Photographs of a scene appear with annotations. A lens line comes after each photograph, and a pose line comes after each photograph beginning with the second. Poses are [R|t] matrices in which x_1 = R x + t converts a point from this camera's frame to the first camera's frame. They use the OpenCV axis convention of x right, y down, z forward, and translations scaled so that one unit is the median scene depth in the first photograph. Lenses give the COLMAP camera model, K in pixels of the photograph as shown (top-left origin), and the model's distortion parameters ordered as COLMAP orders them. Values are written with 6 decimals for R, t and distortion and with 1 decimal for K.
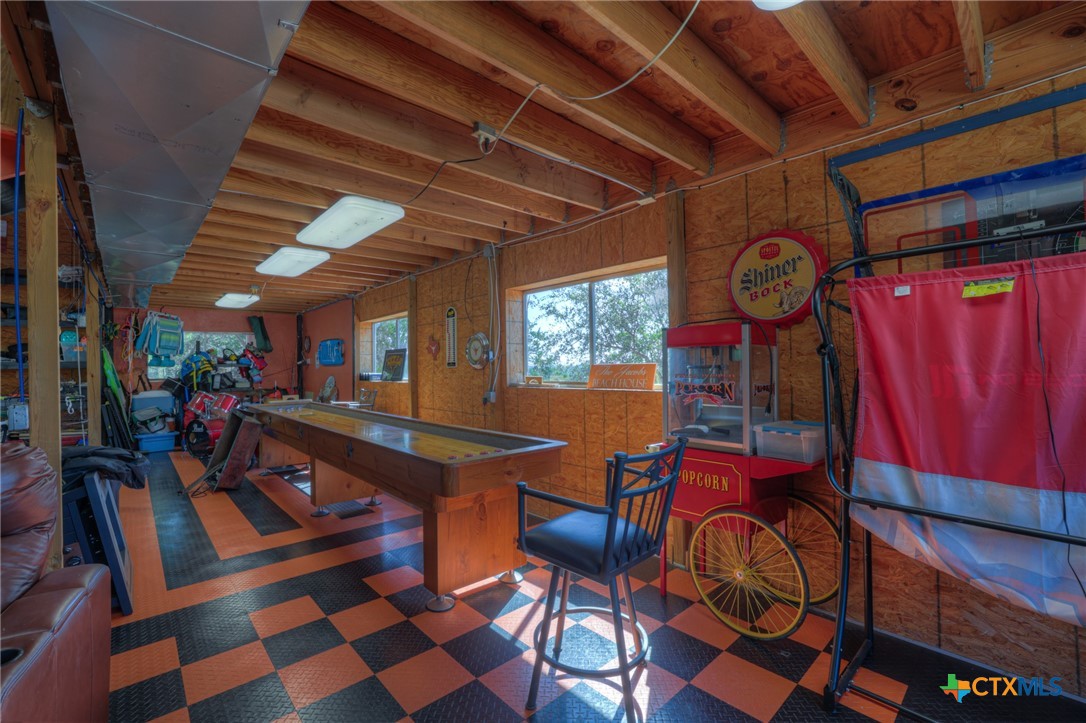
lens RADIAL K [[456.1, 0, 543.0], [0, 456.1, 359.0], [0, 0, 1]] dist [-0.002950, -0.000125]
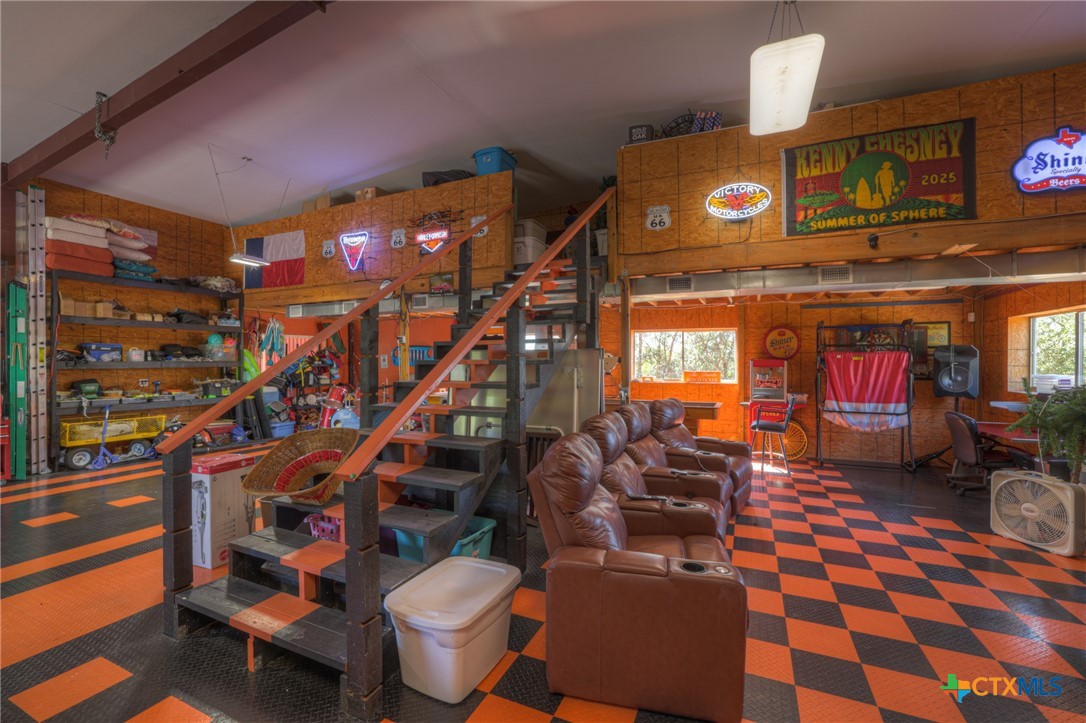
lens RADIAL K [[456.1, 0, 545.7], [0, 456.1, 365.2], [0, 0, 1]] dist [-0.002950, -0.000125]
pose [[0.925658, 0.016320, 0.378010, -1.905309], [-0.022793, 0.999660, 0.012658, -0.042052], [-0.377675, -0.020333, 0.925715, -1.058044]]
